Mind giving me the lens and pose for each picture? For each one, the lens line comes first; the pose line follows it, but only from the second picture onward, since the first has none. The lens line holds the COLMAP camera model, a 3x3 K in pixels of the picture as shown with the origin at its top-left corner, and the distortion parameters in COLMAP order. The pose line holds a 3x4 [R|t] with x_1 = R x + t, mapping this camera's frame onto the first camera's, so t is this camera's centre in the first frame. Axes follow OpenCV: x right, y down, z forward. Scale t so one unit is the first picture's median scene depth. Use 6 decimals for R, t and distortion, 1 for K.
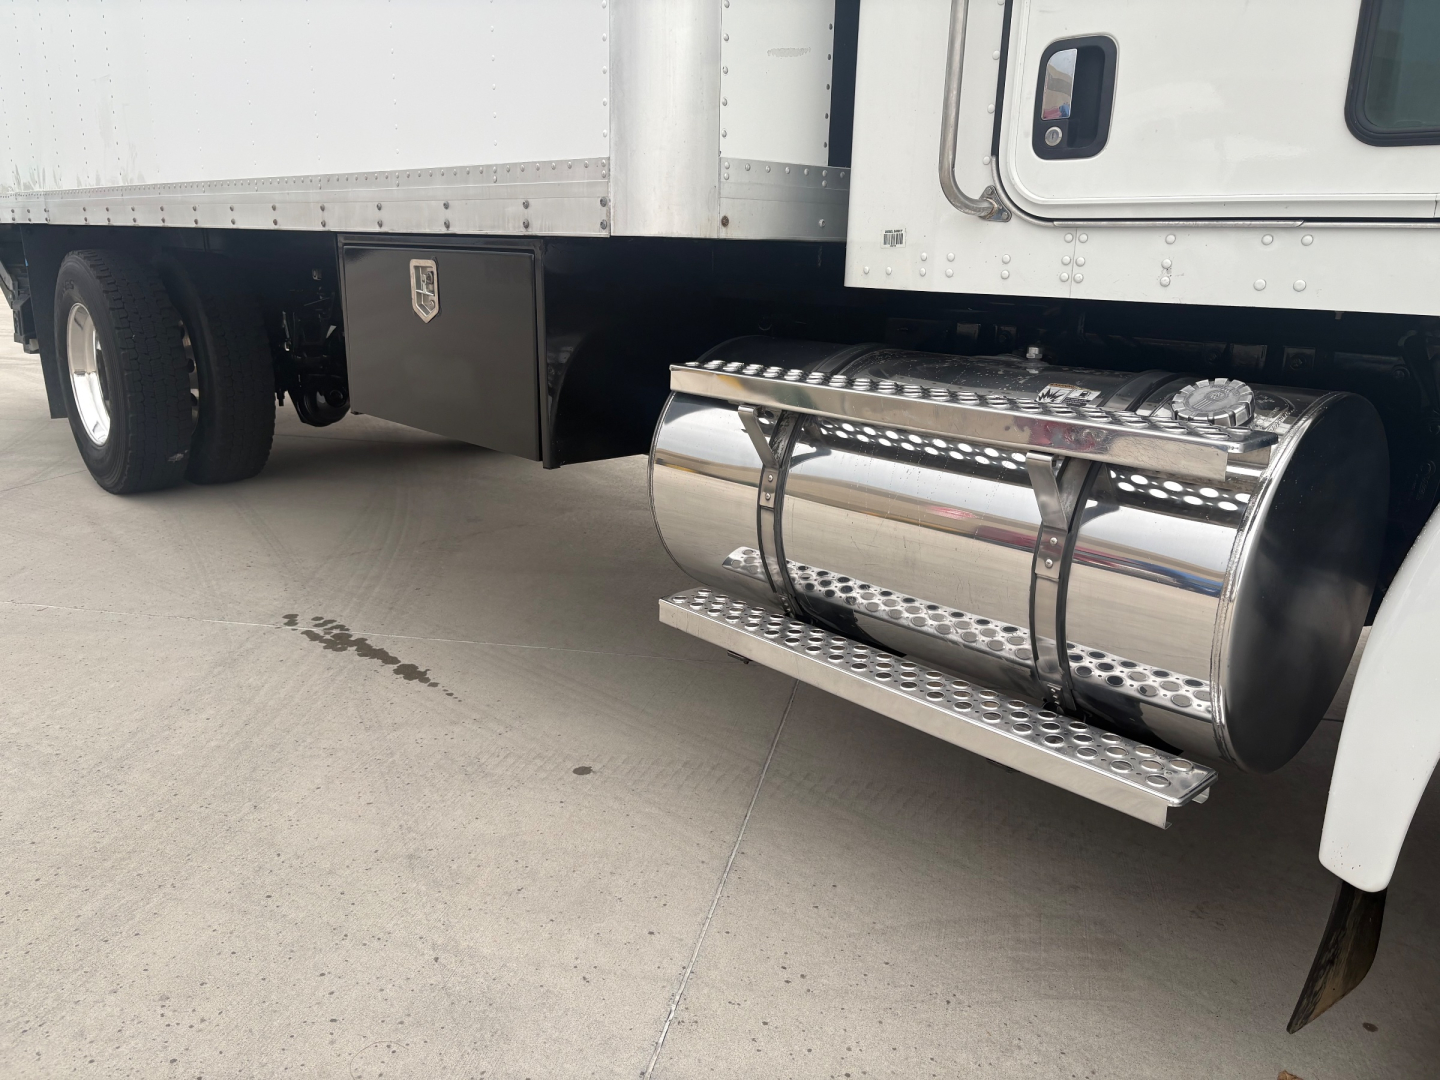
lens RADIAL K [[1098.1, 0, 724.8], [0, 1098.1, 545.5], [0, 0, 1]] dist [0.043541, -0.041256]
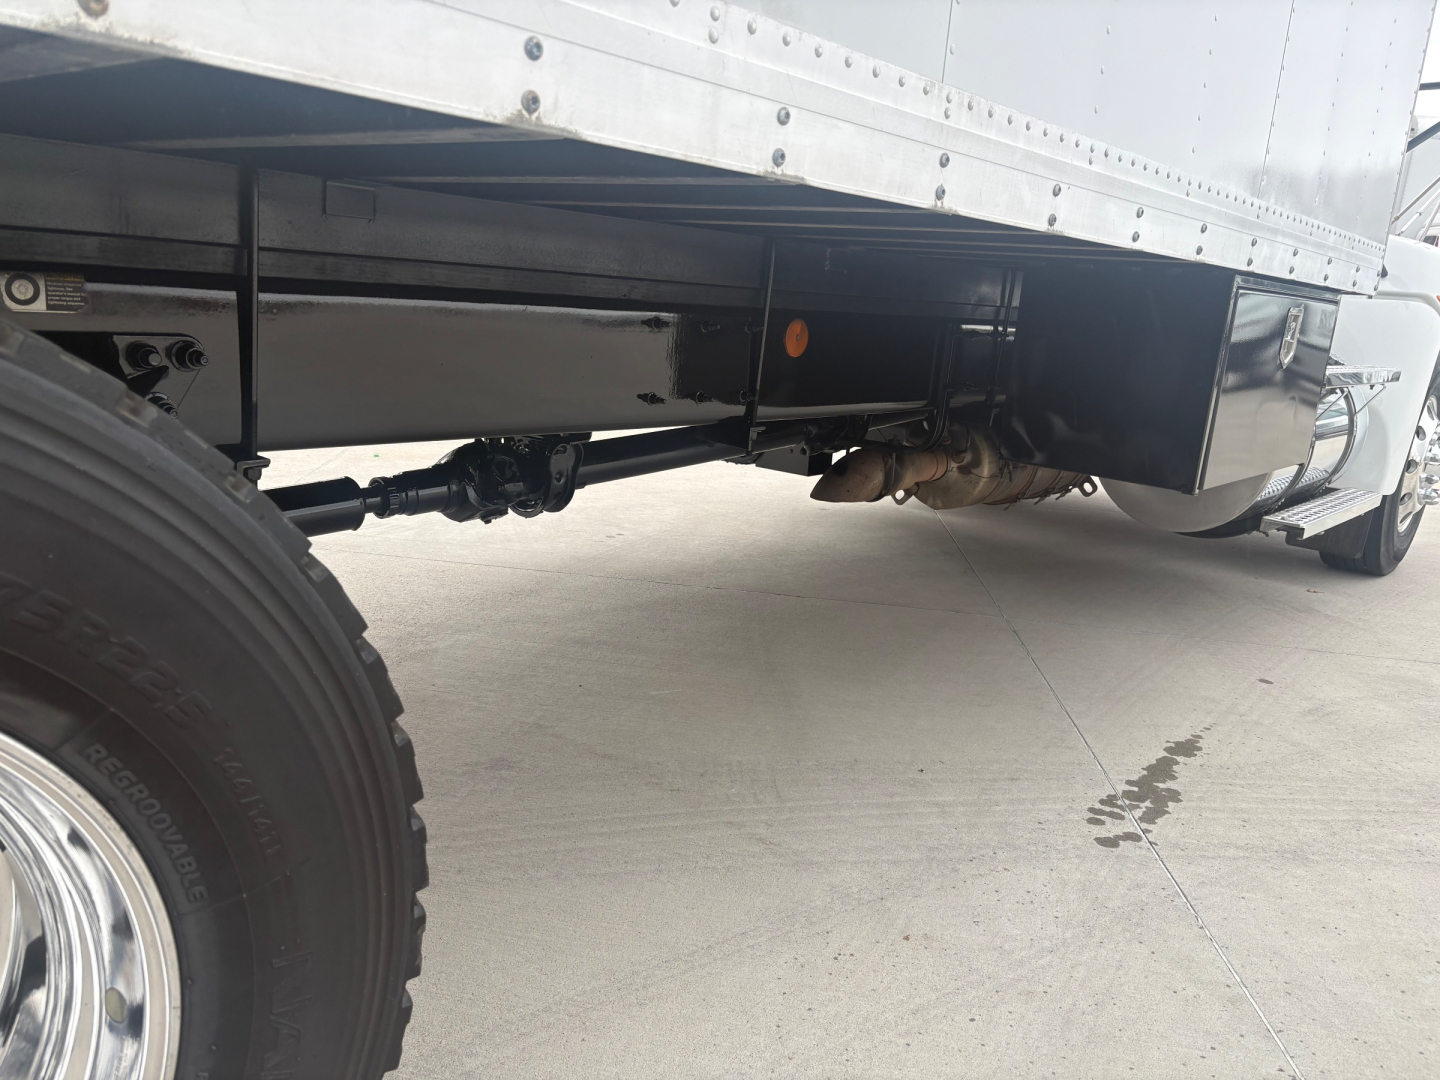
lens RADIAL K [[1098.1, 0, 716.9], [0, 1098.1, 543.3], [0, 0, 1]] dist [0.043541, -0.041256]
pose [[-0.090984, -0.263920, 0.960244, -1.429394], [0.199031, 0.939970, 0.277206, -0.493271], [-0.975761, 0.216340, -0.032994, 1.812360]]
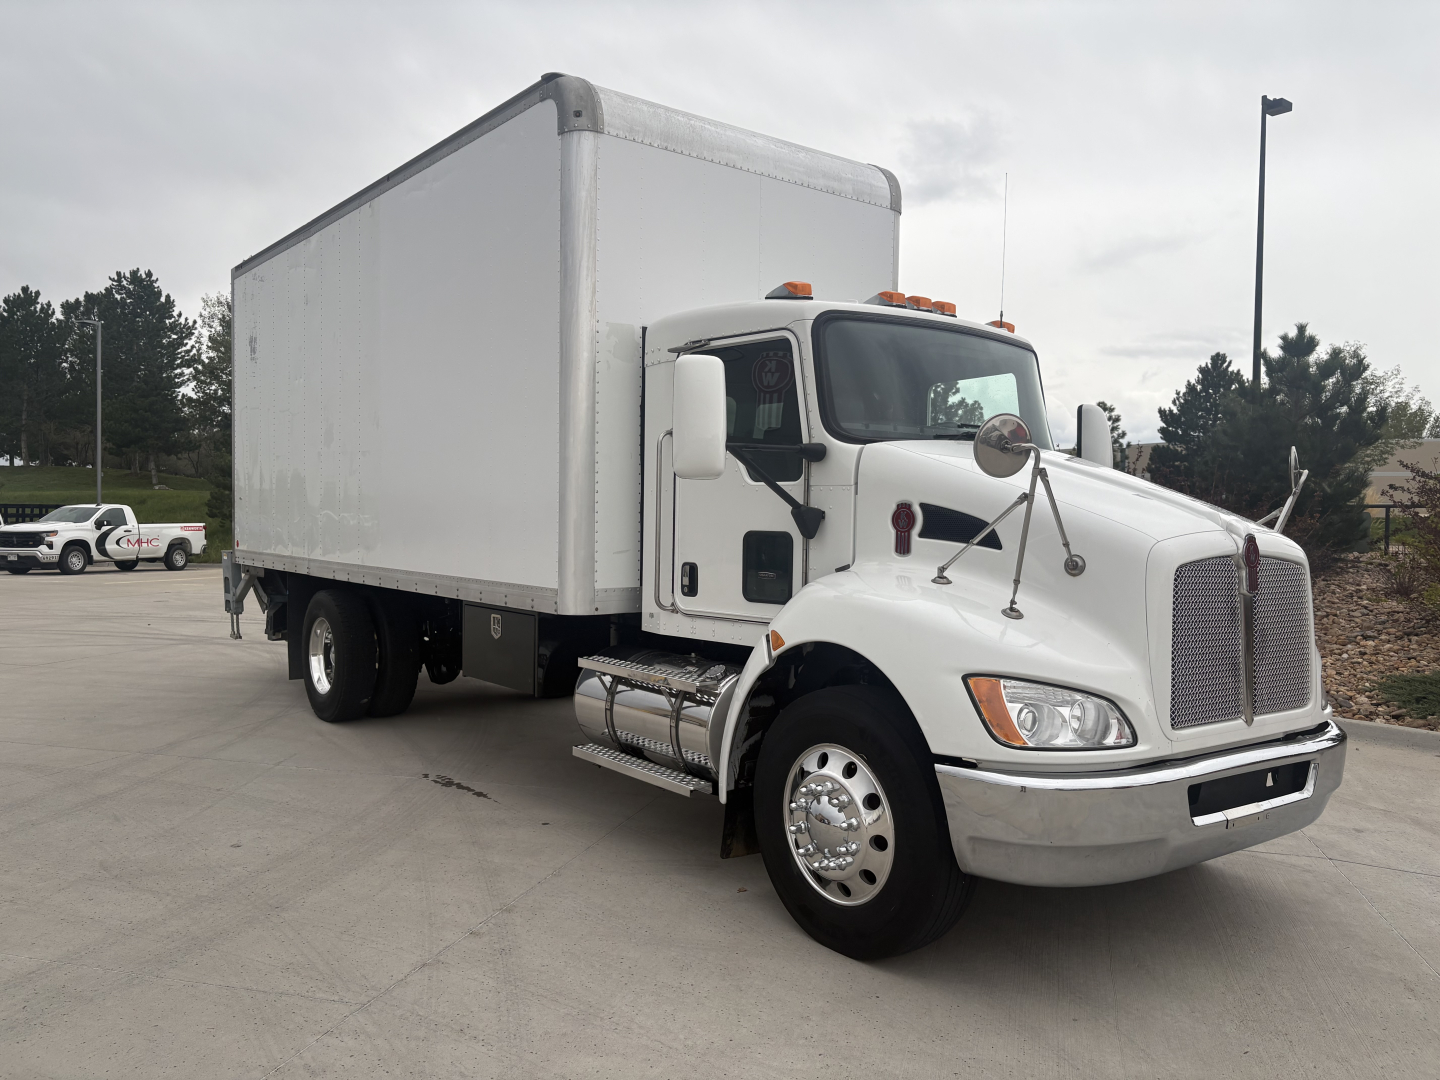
lens RADIAL K [[1098.1, 0, 747.4], [0, 1098.1, 523.5], [0, 0, 1]] dist [0.043541, -0.041256]
pose [[0.997964, -0.007602, -0.063322, 0.520752], [-0.008825, 0.966858, -0.255162, 0.199318], [0.063164, 0.255201, 0.964823, -1.634019]]
